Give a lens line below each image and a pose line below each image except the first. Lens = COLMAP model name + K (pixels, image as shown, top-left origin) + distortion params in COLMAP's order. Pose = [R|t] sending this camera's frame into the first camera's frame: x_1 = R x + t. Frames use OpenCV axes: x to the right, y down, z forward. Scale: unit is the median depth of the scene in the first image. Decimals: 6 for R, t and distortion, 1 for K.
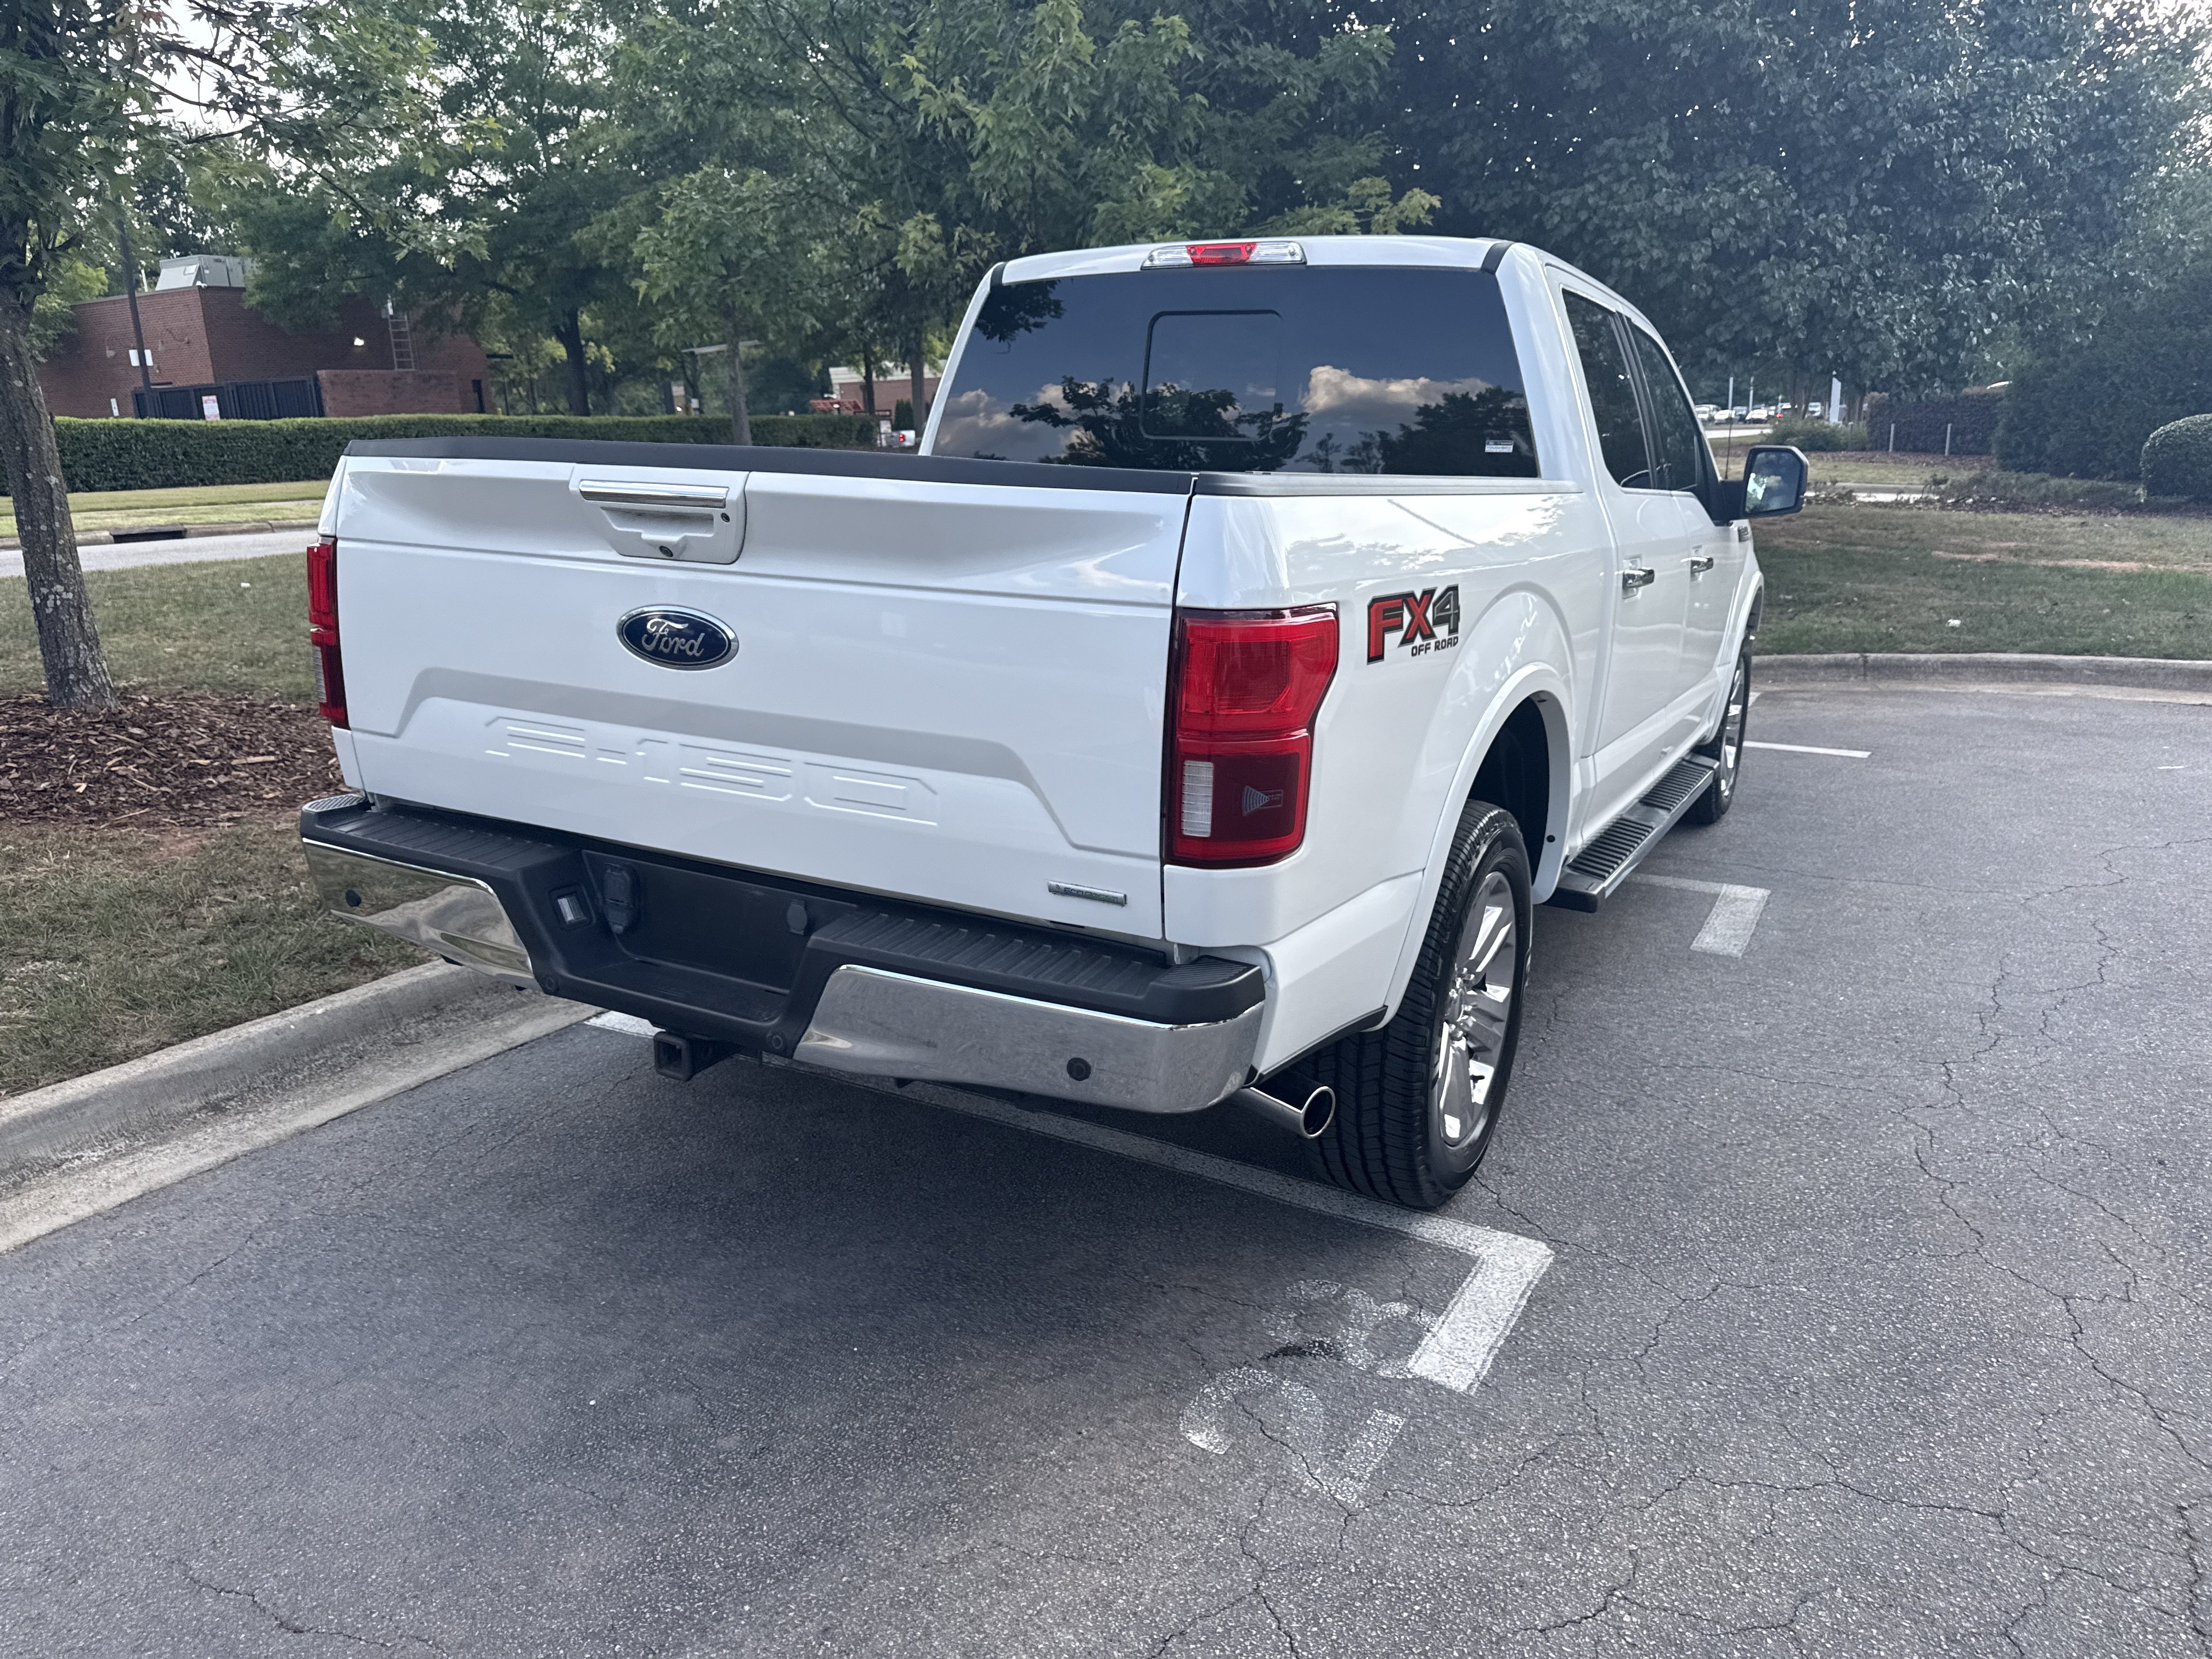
lens RADIAL K [[1598.7, 0, 1093.8], [0, 1598.7, 763.5], [0, 0, 1]] dist [0.006873, -0.006250]
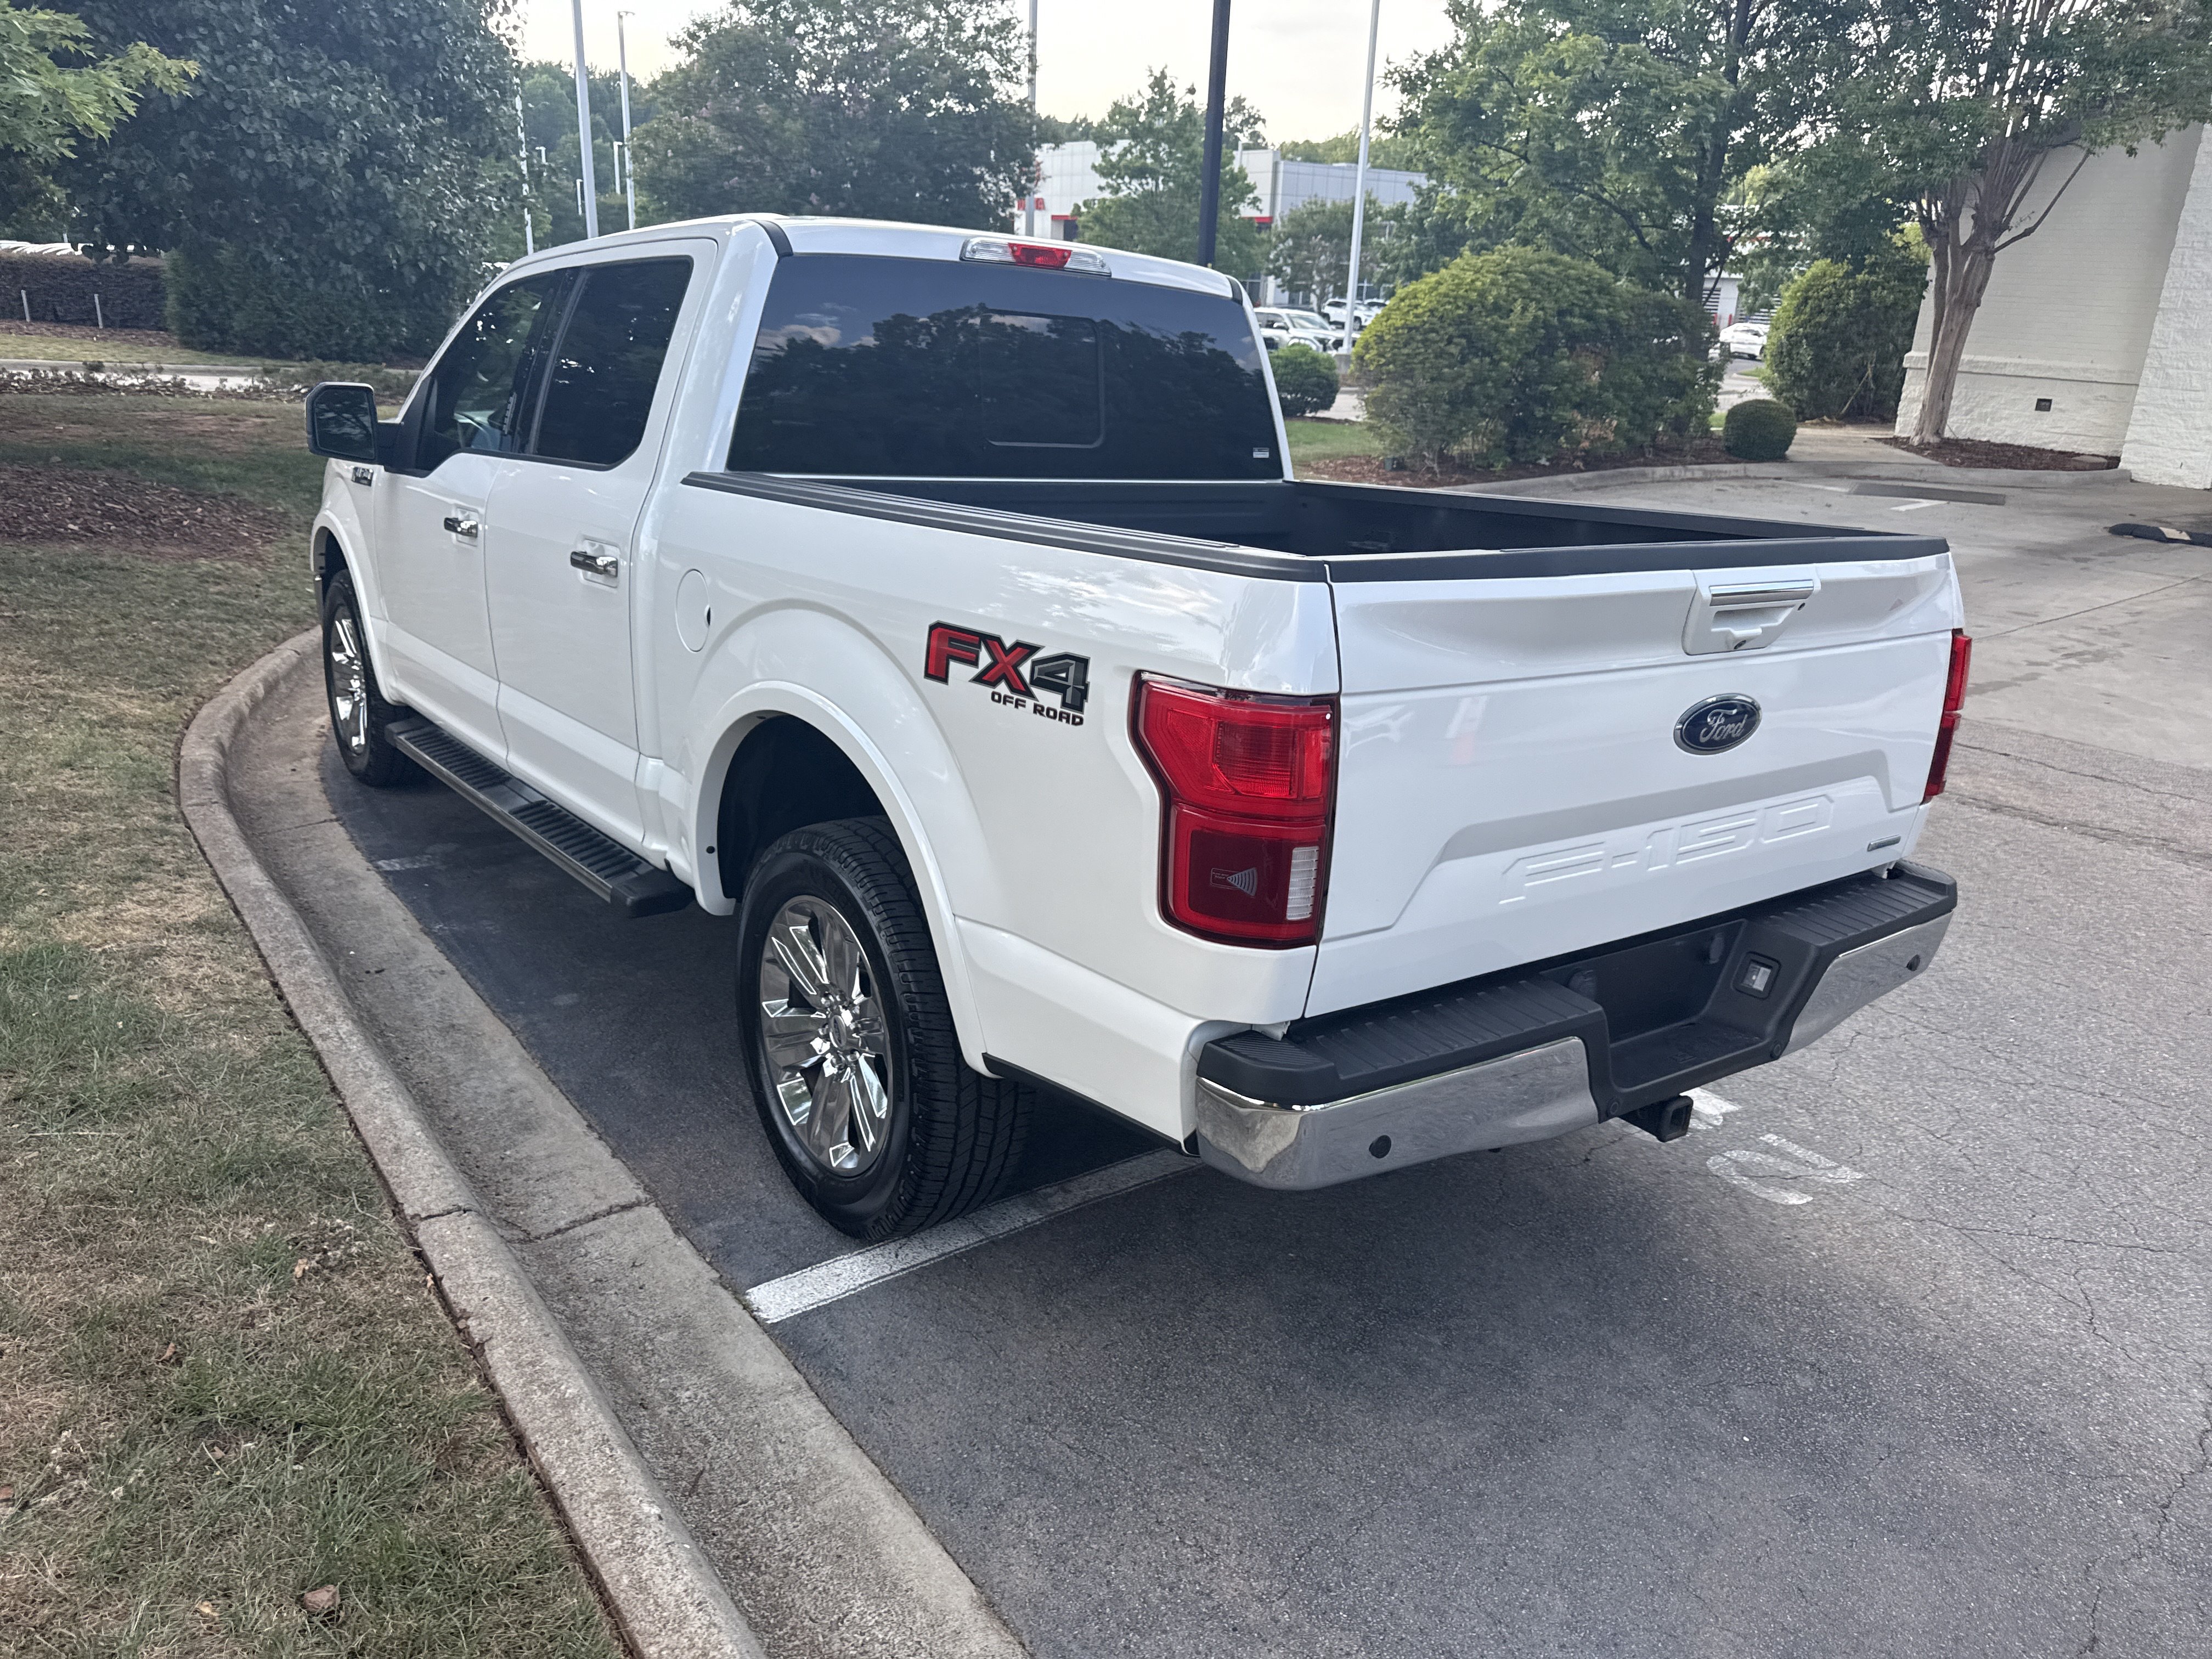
lens RADIAL K [[1598.7, 0, 1093.8], [0, 1598.7, 763.5], [0, 0, 1]] dist [0.006873, -0.006250]
pose [[0.408925, -0.216979, 0.886398, -1.217986], [0.138804, 0.974809, 0.174586, -0.262421], [-0.901950, 0.051643, 0.428741, 0.825349]]
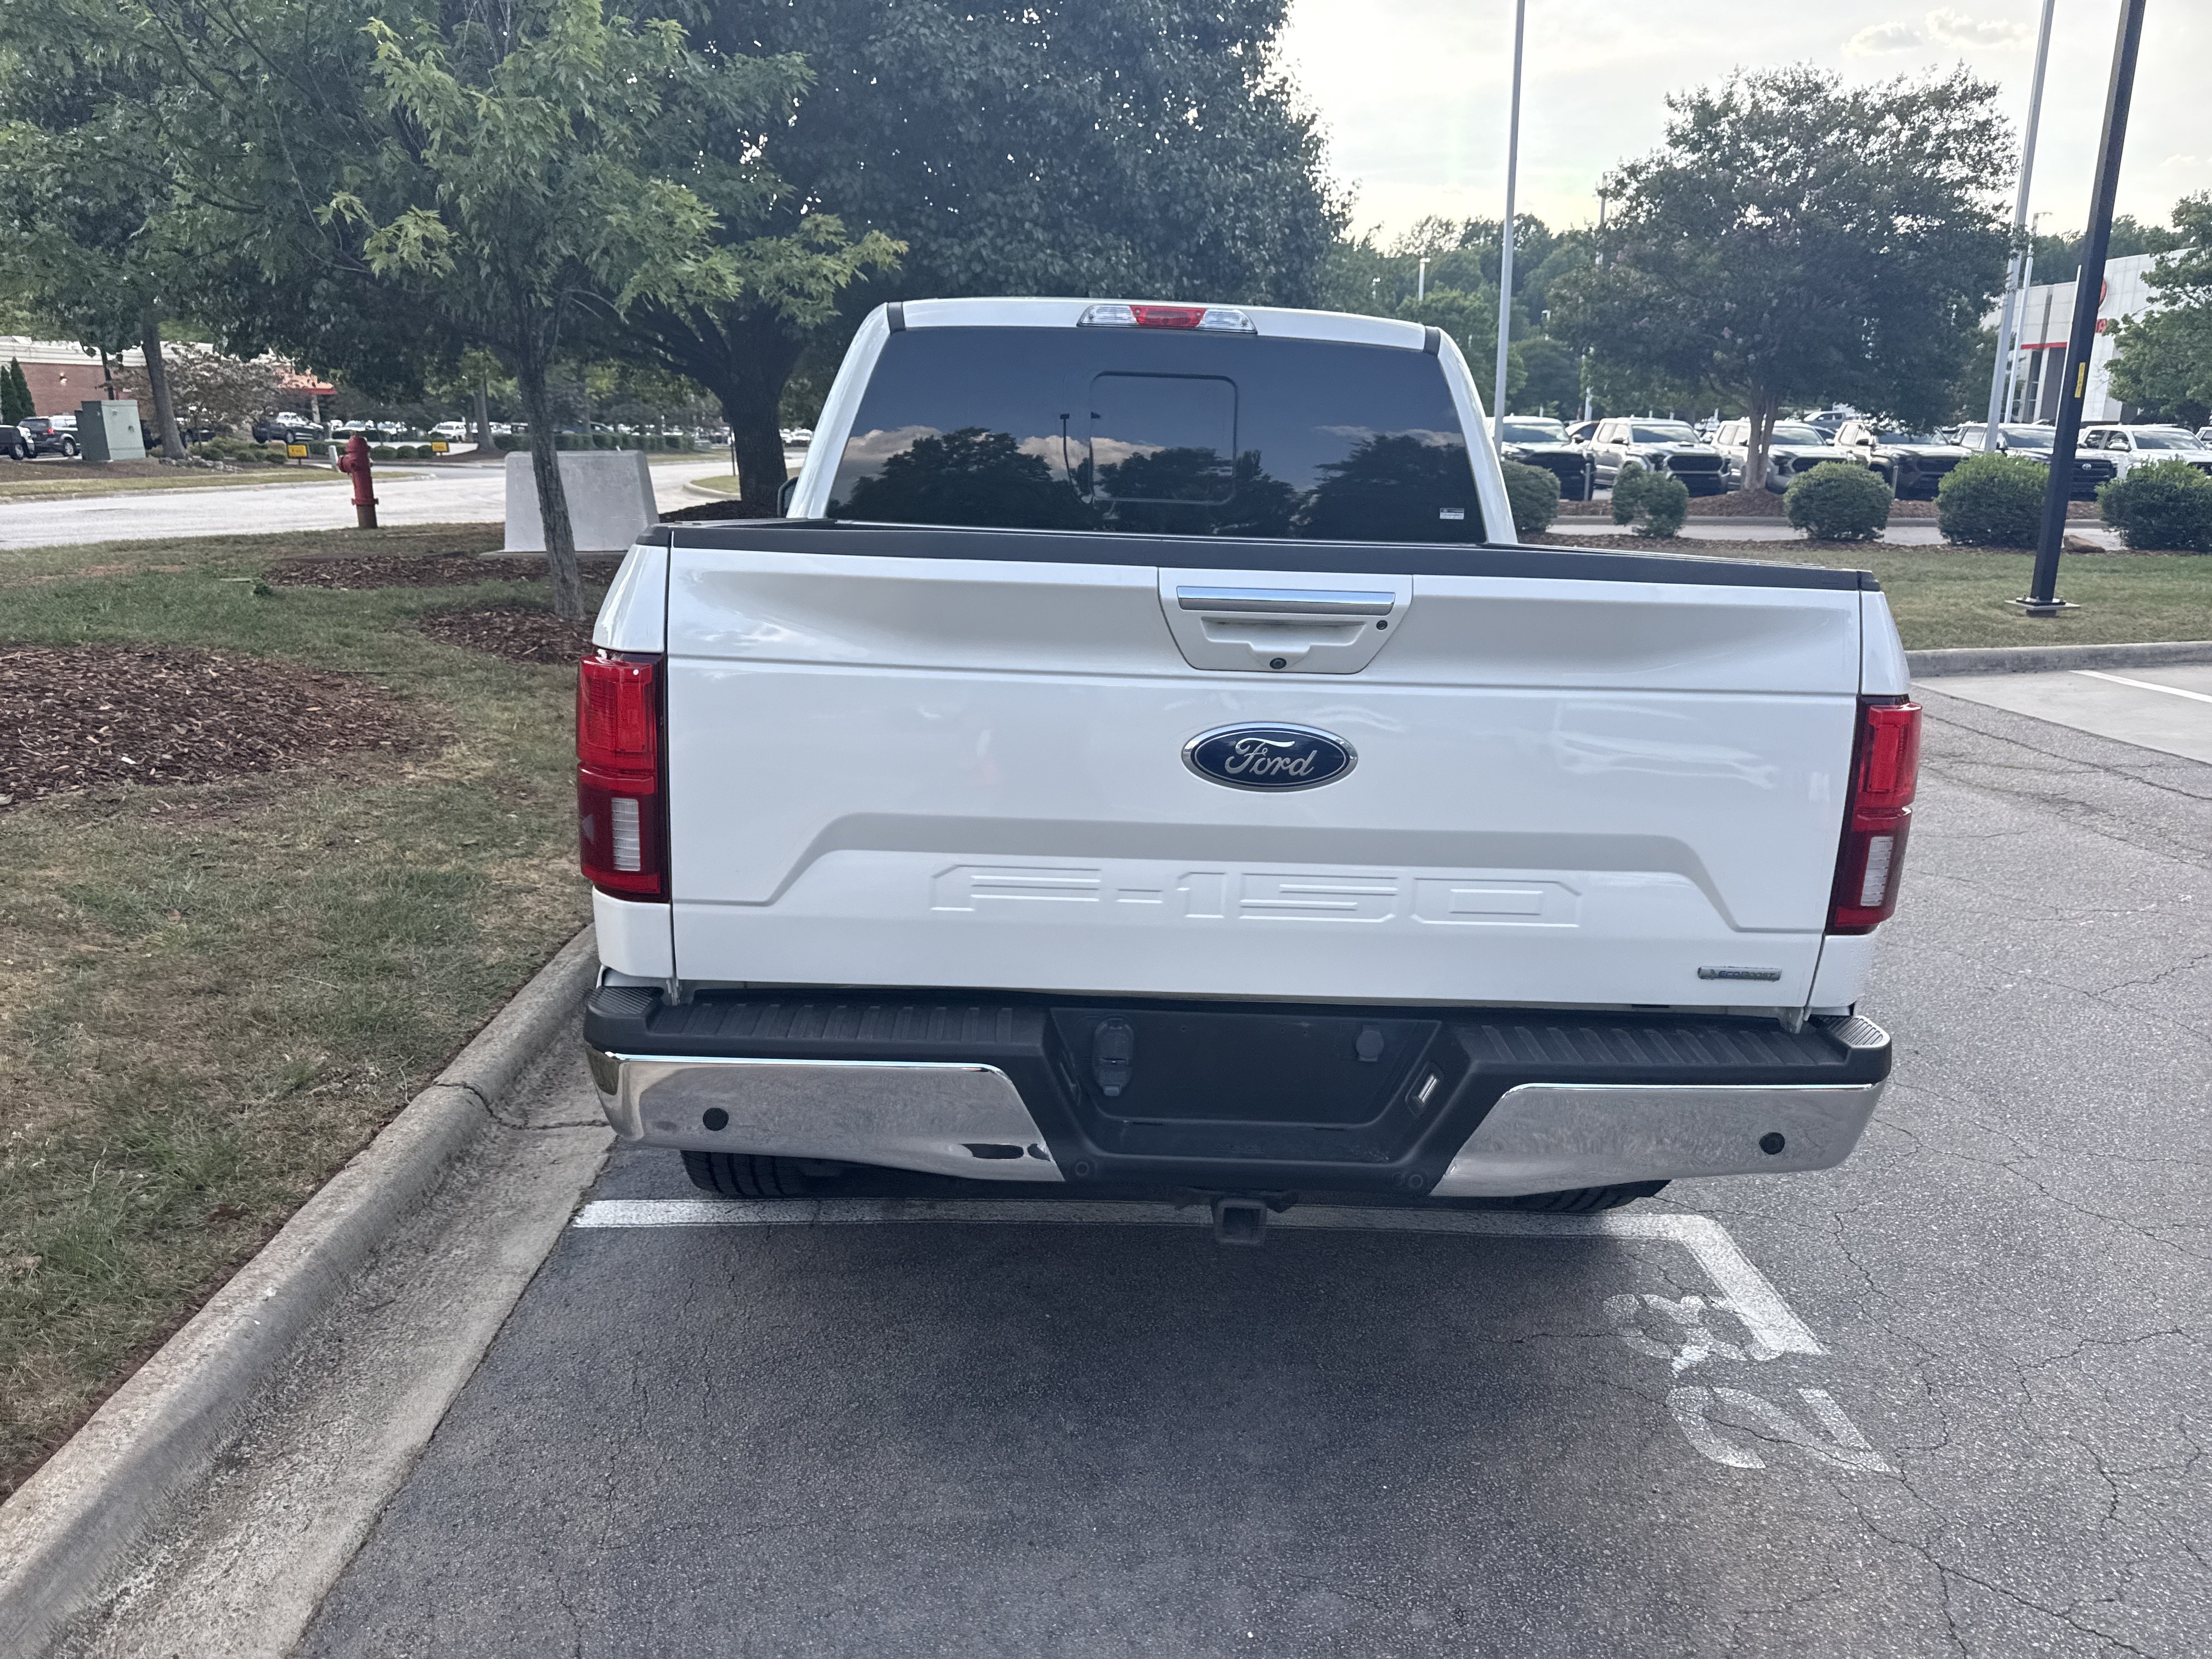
lens RADIAL K [[1598.7, 0, 1093.8], [0, 1598.7, 763.5], [0, 0, 1]] dist [0.006873, -0.006250]
pose [[0.853019, -0.082211, 0.515363, -0.723089], [0.086038, 0.996155, 0.016499, -0.088071], [-0.514738, 0.030267, 0.856813, 0.253074]]
